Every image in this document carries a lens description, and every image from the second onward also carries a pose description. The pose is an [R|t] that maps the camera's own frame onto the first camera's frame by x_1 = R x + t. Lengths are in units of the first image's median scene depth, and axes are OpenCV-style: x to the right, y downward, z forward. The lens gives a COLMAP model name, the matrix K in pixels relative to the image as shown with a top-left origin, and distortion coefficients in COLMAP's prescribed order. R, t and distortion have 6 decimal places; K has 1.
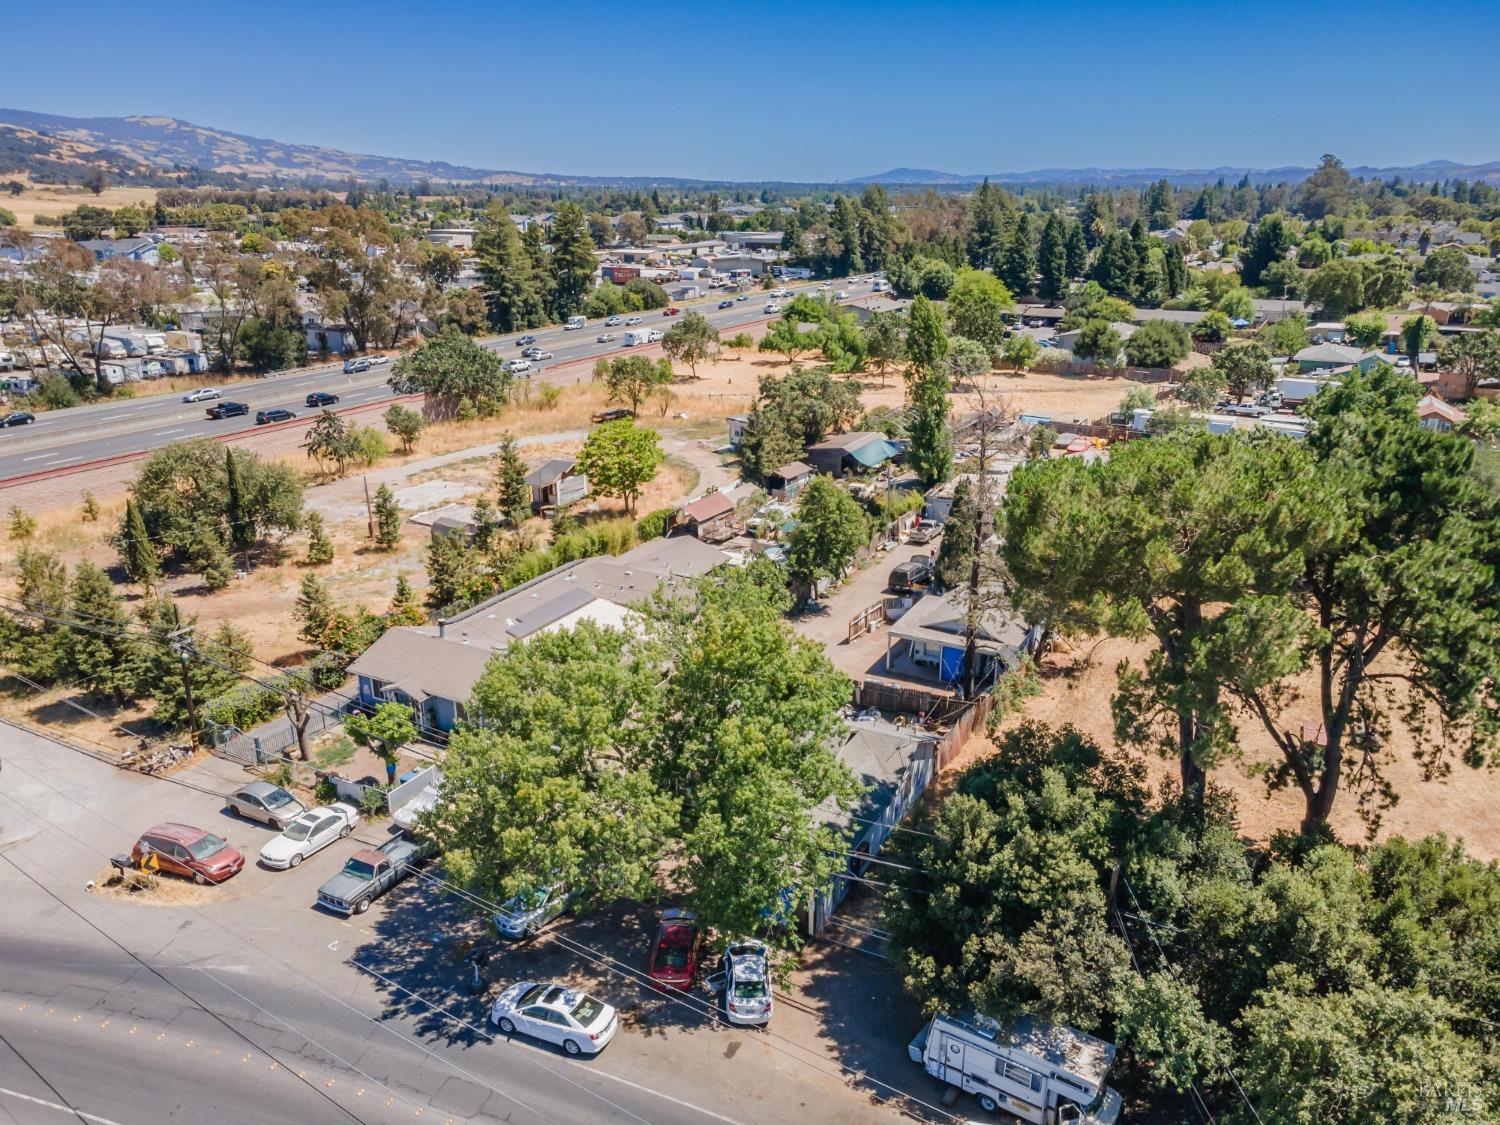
lens RADIAL K [[1095.2, 0, 750.0], [0, 1095.2, 562.5], [0, 0, 1]] dist [0.036988, 0.004602]
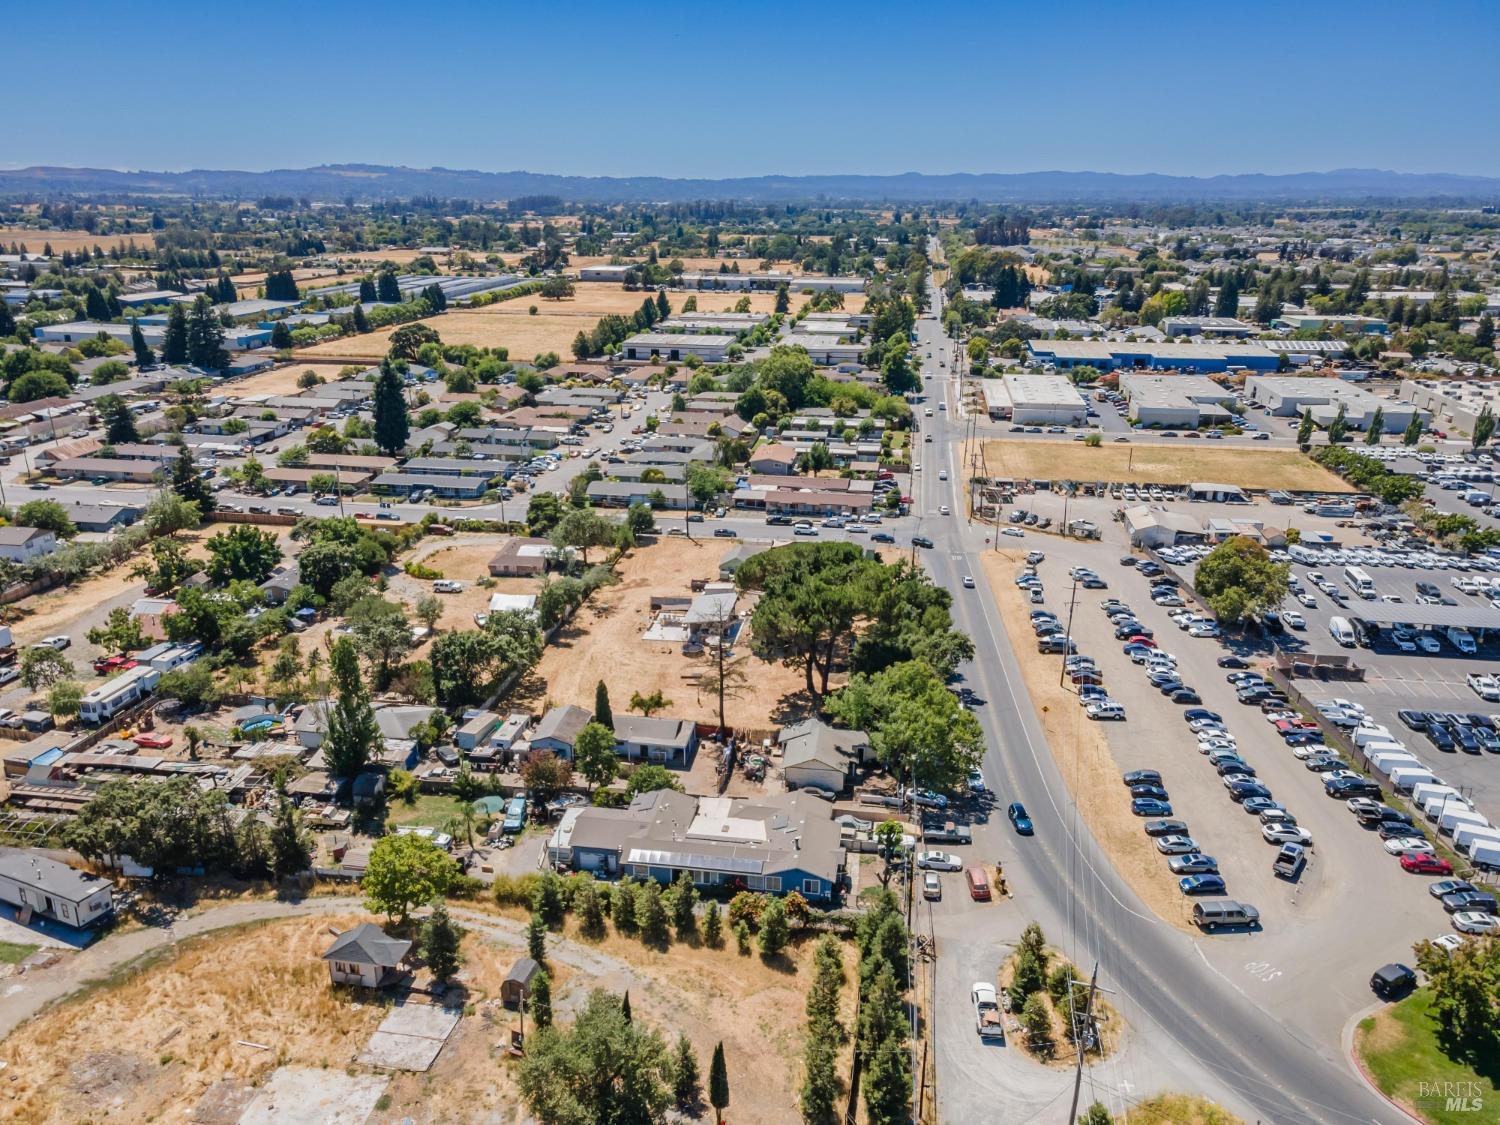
lens RADIAL K [[1113.8, 0, 750.0], [0, 1113.8, 562.5], [0, 0, 1]] dist [0.033273, 0.000333]
pose [[-0.347838, -0.299505, 0.888428, -1.172807], [0.297612, 0.863319, 0.407562, -0.739211], [-0.889064, 0.406173, -0.211159, 0.874067]]
